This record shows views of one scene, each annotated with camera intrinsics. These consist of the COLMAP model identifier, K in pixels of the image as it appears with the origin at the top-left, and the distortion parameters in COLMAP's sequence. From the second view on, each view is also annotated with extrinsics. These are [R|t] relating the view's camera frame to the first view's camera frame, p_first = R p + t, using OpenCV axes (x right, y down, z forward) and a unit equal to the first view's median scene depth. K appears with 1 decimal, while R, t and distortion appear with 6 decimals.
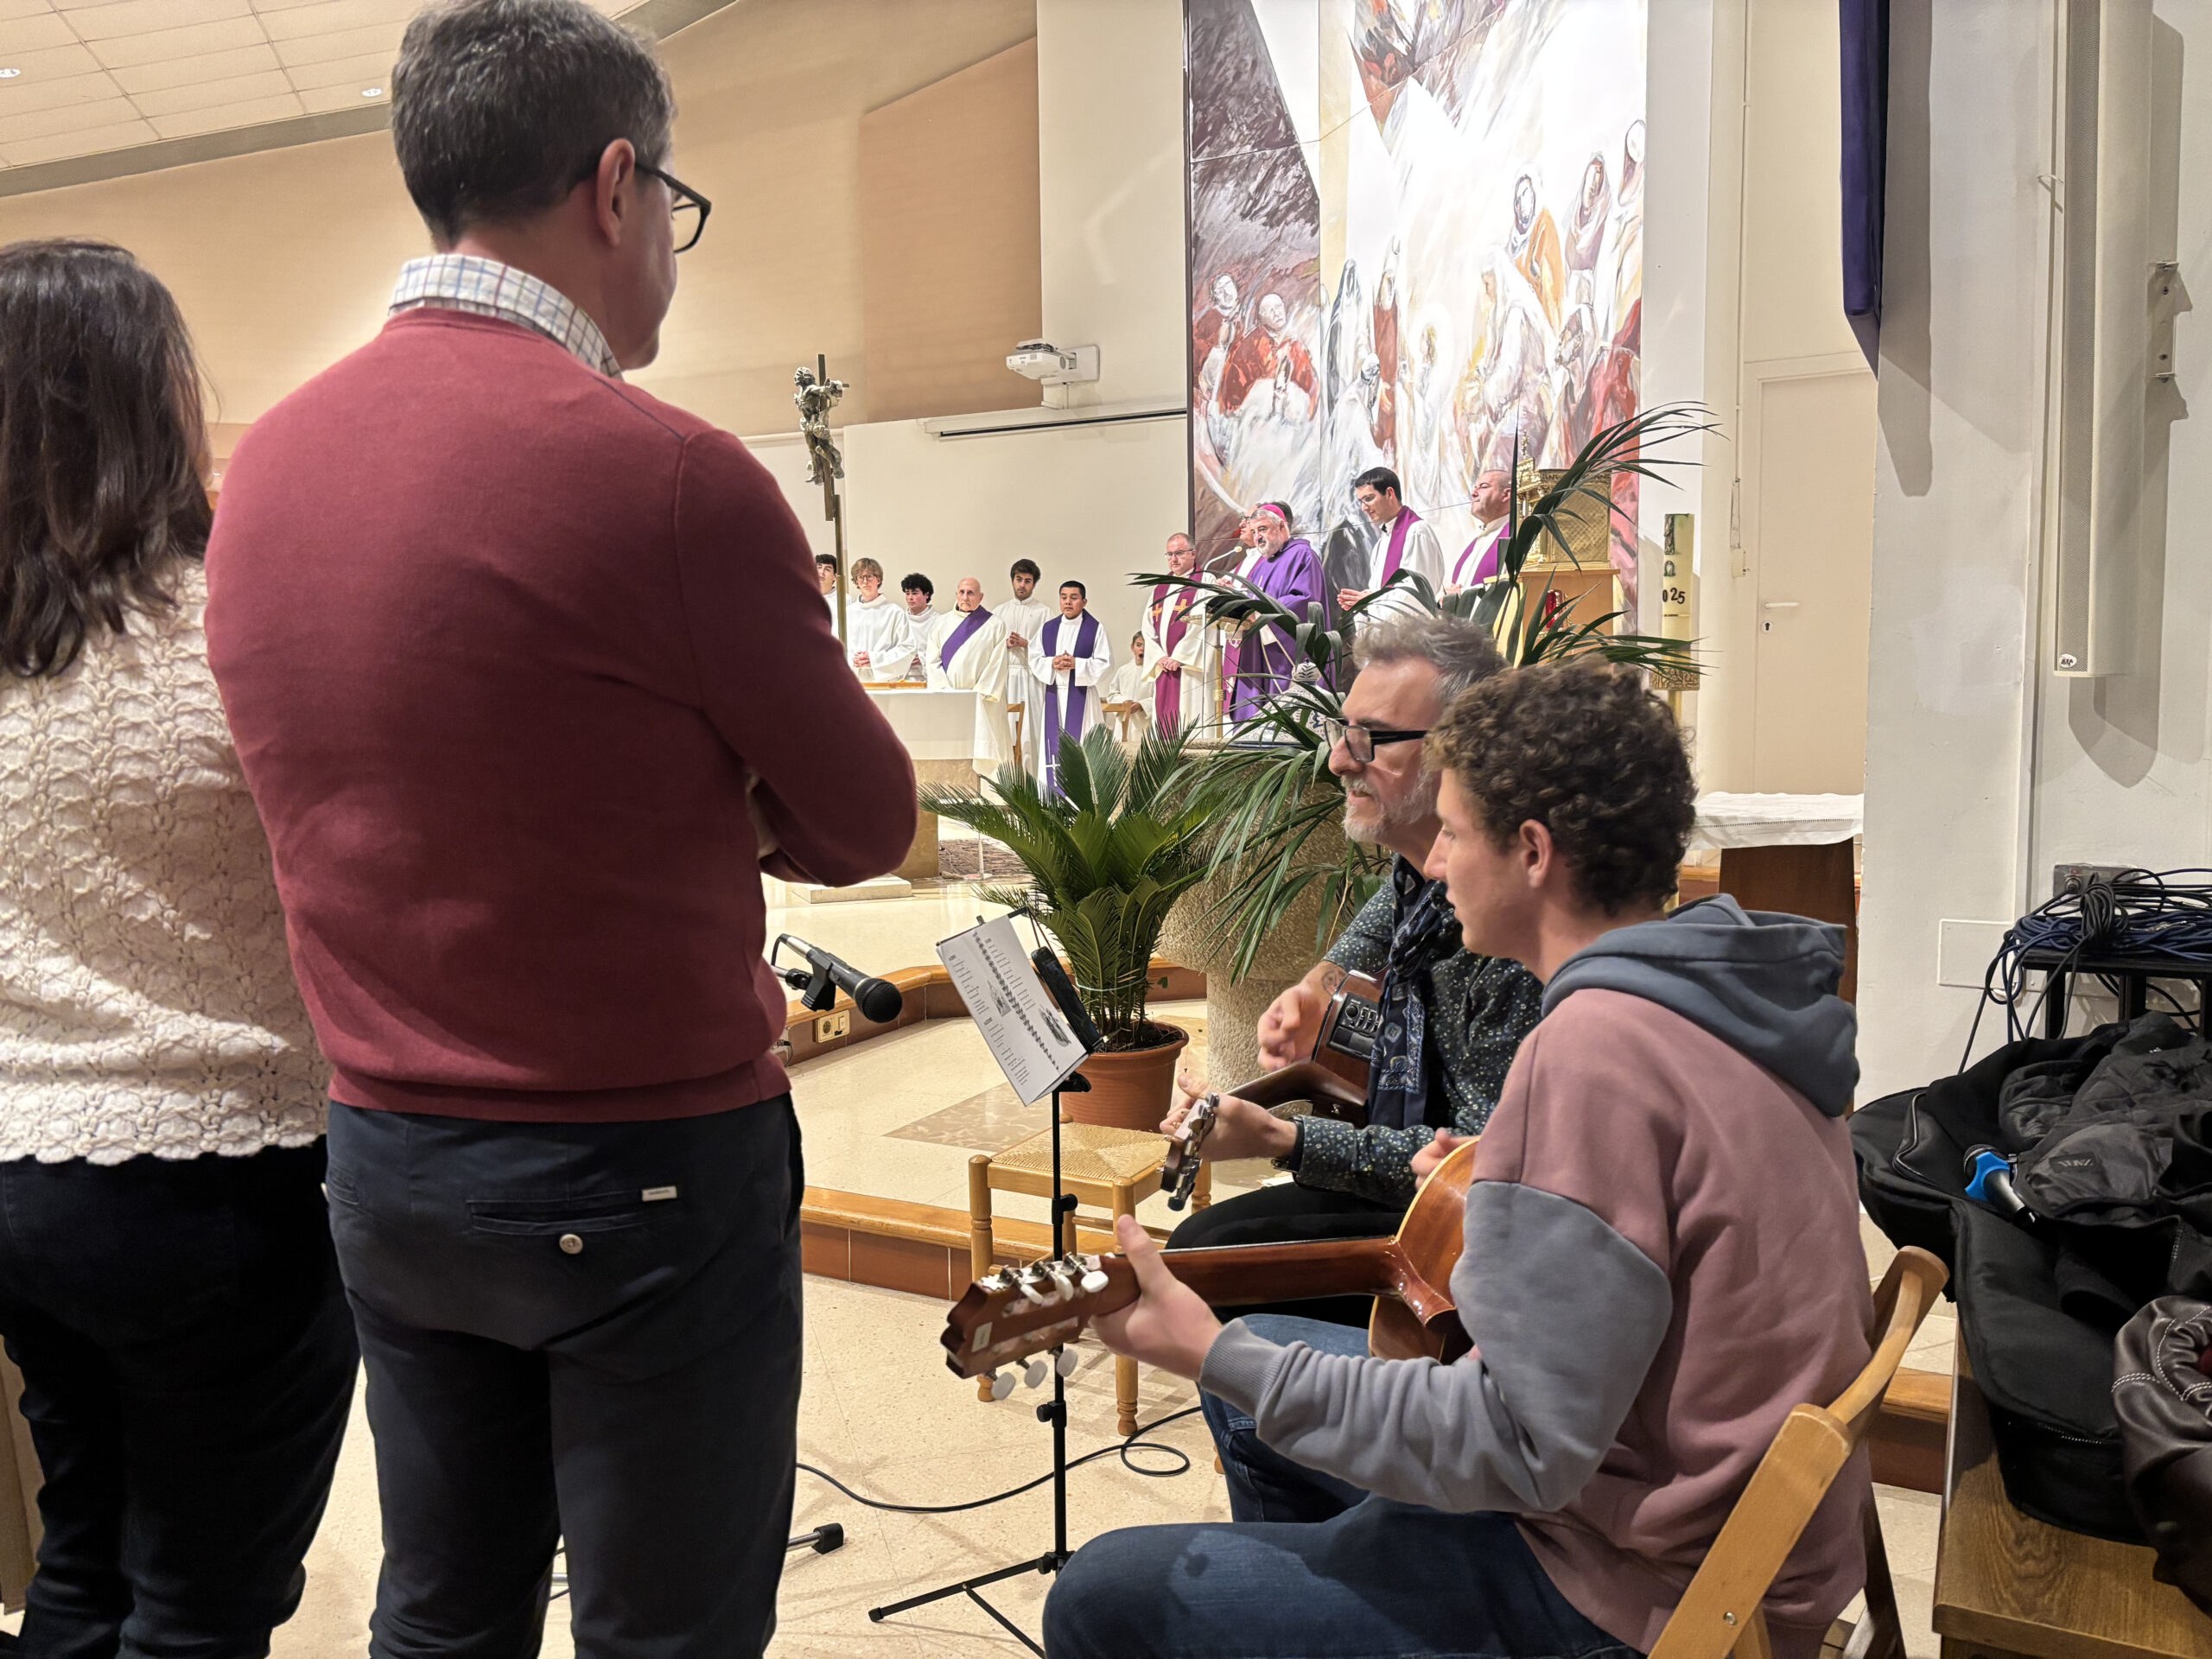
lens RADIAL K [[1703.7, 0, 1061.2], [0, 1703.7, 903.0], [0, 0, 1]] dist [-0.033922, -0.004912]
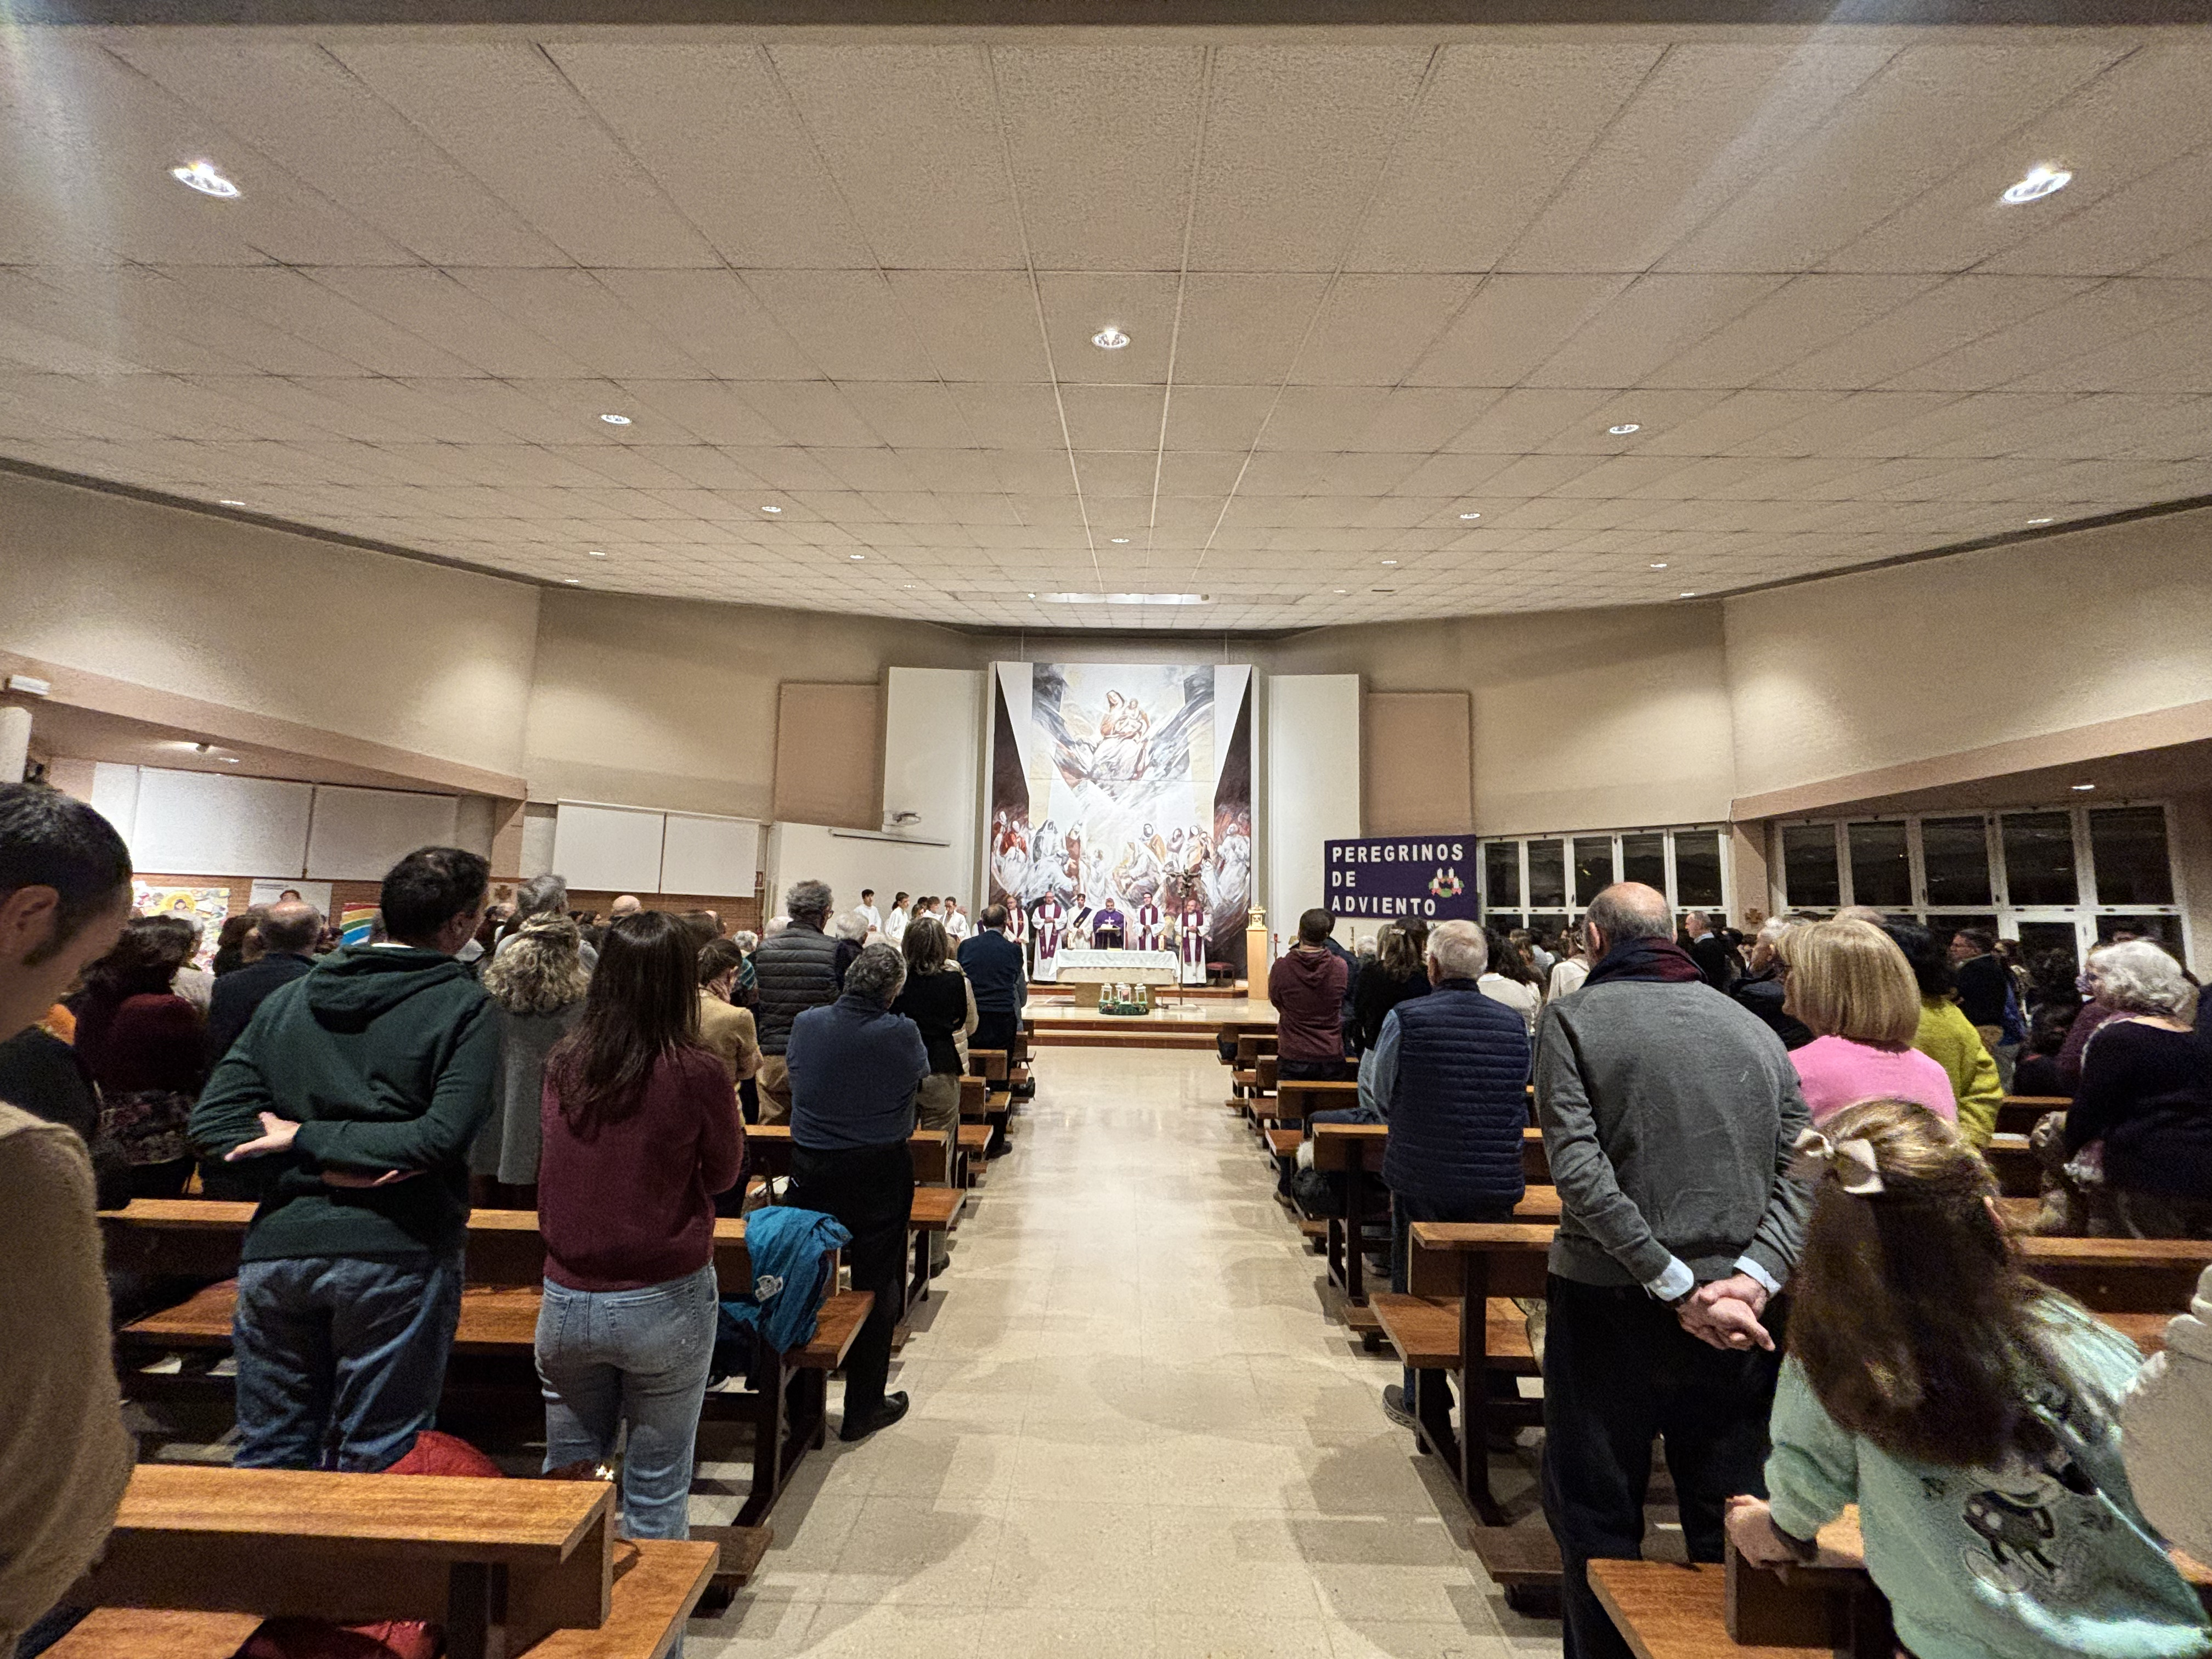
lens RADIAL K [[875.5, 0, 1099.8], [0, 875.5, 826.8], [0, 0, 1]] dist [-0.000555, -0.000158]
pose [[0.286701, 0.133565, 0.948664, -1.577402], [0.102030, 0.980345, -0.168861, -0.071600], [-0.952571, 0.145205, 0.267438, 0.492750]]
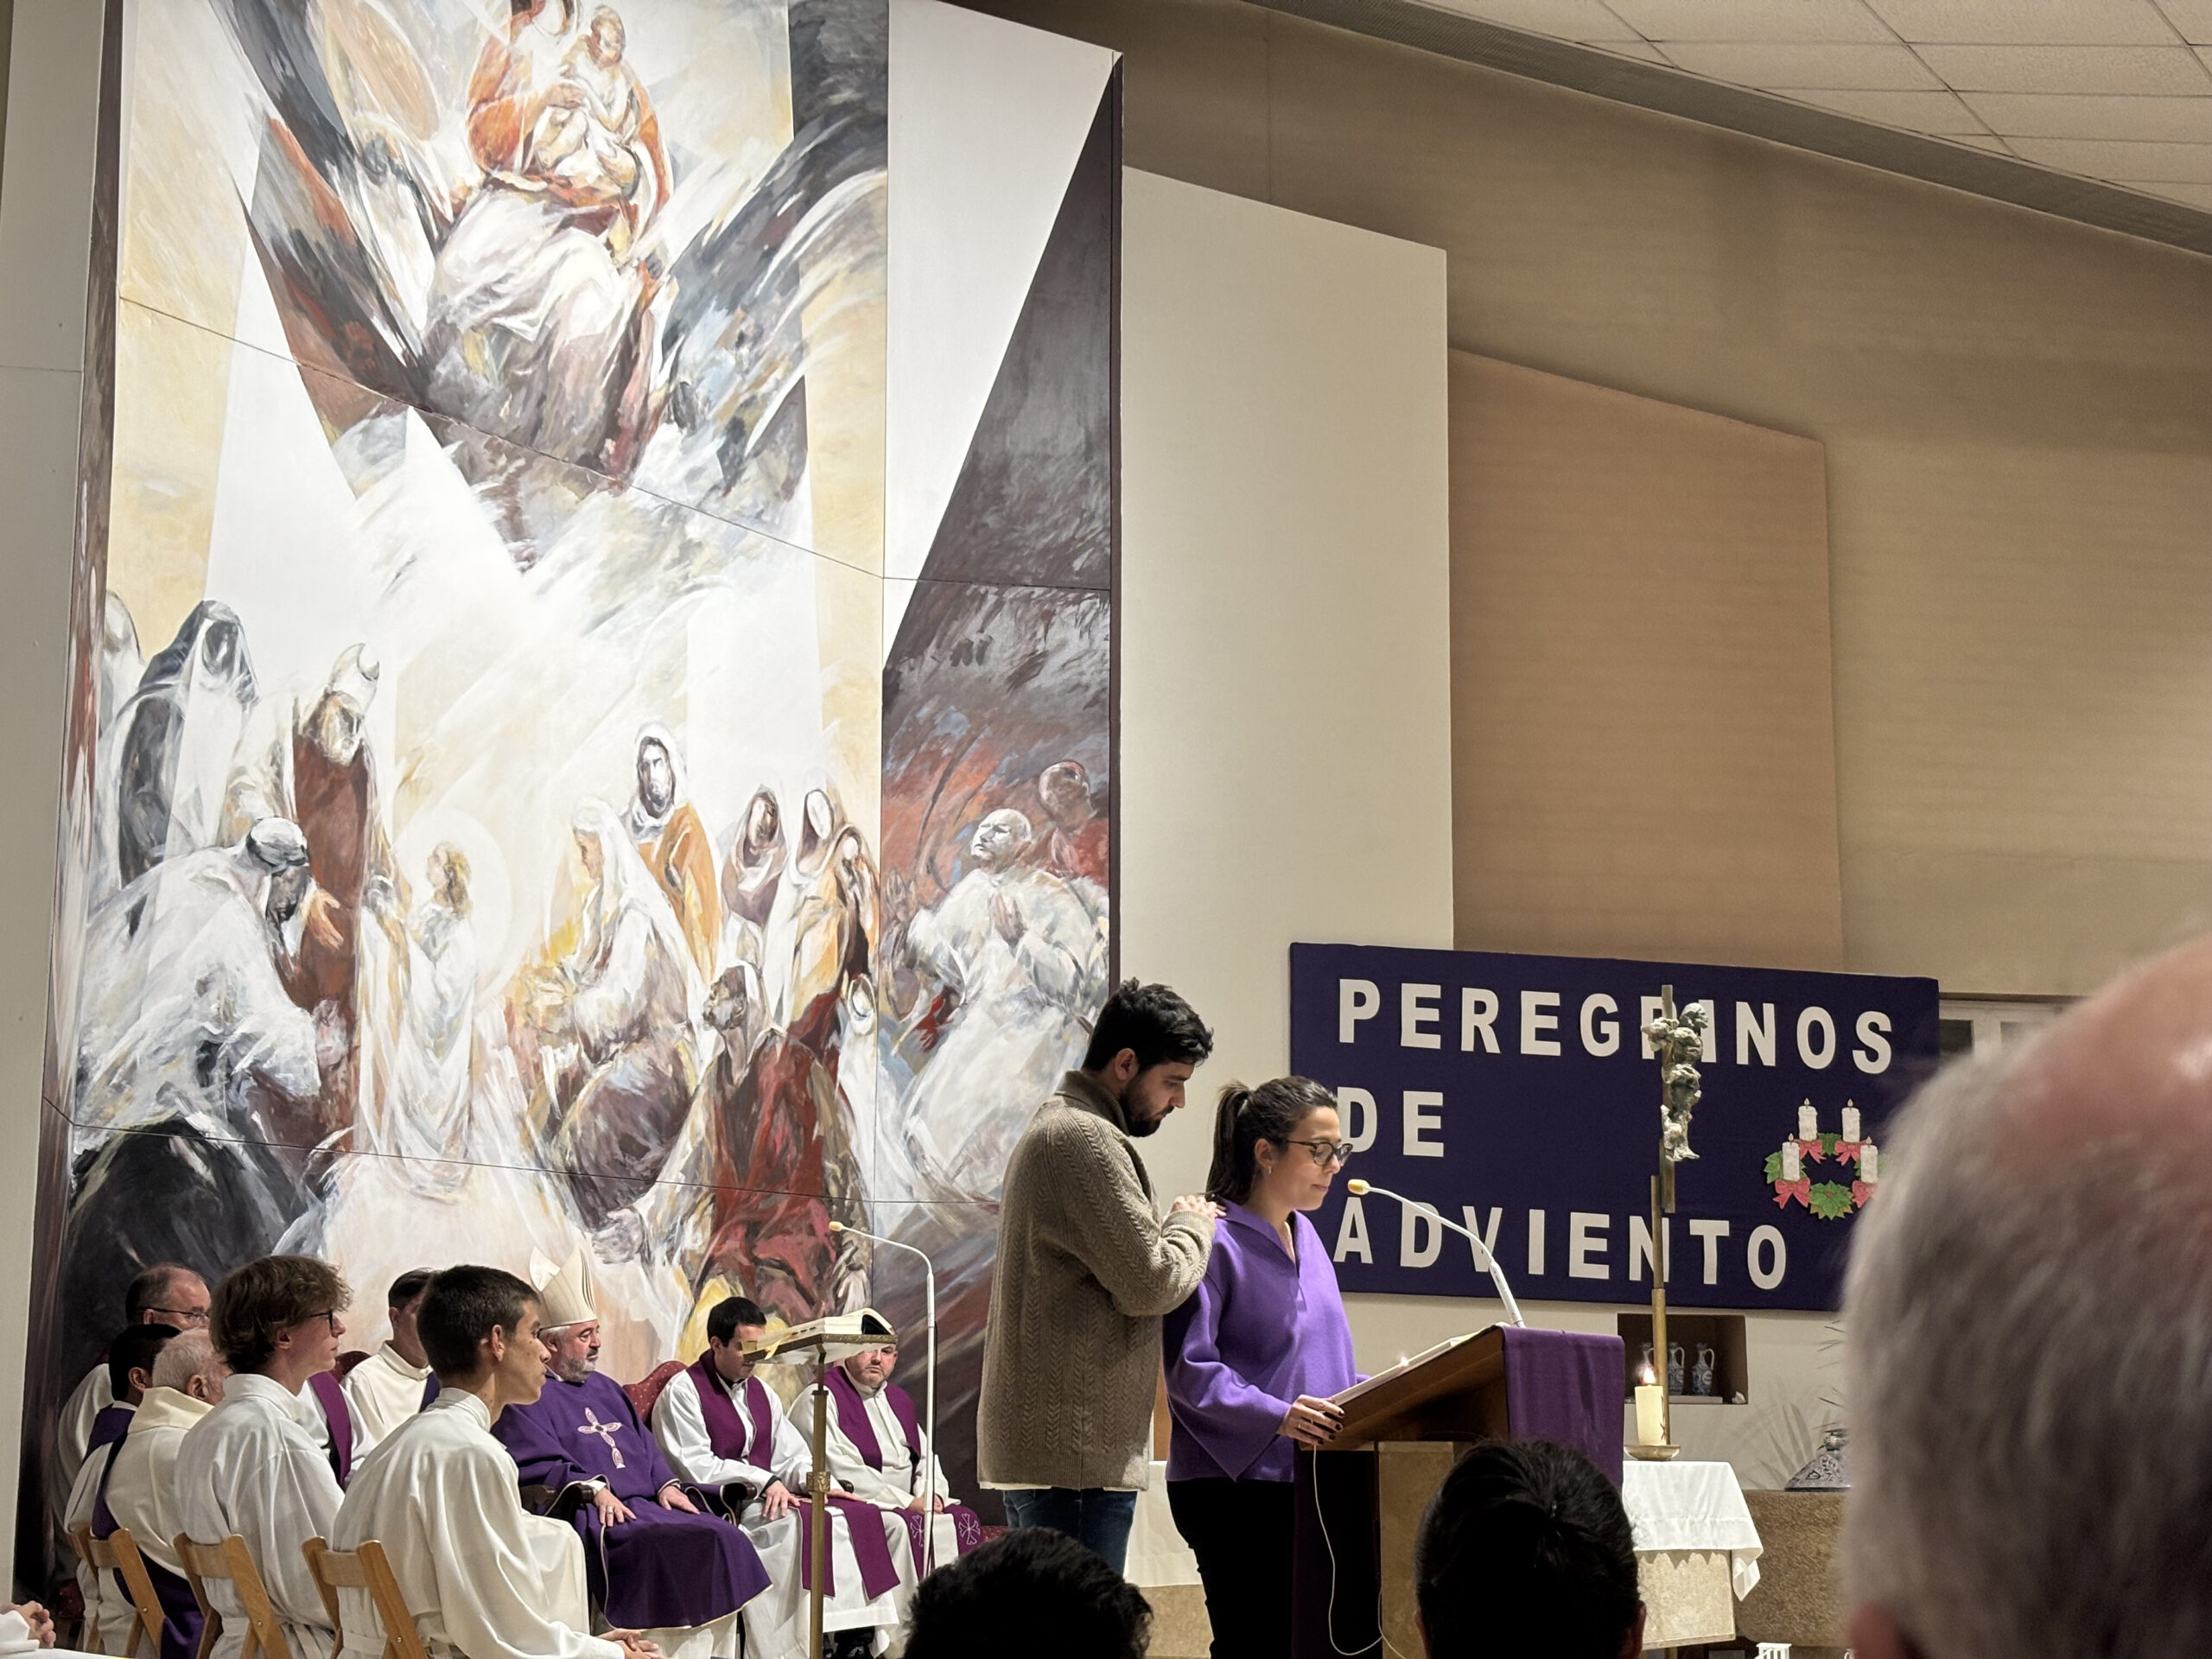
lens RADIAL K [[3268.0, 0, 1133.3], [0, 3268.0, 845.2], [0, 0, 1]] dist [0.268765, -1.146746]
pose [[-0.668755, 0.152576, 0.727659, -0.768436], [0.111315, 0.988232, -0.104910, -0.197705], [-0.735103, 0.010840, -0.677869, 1.605417]]
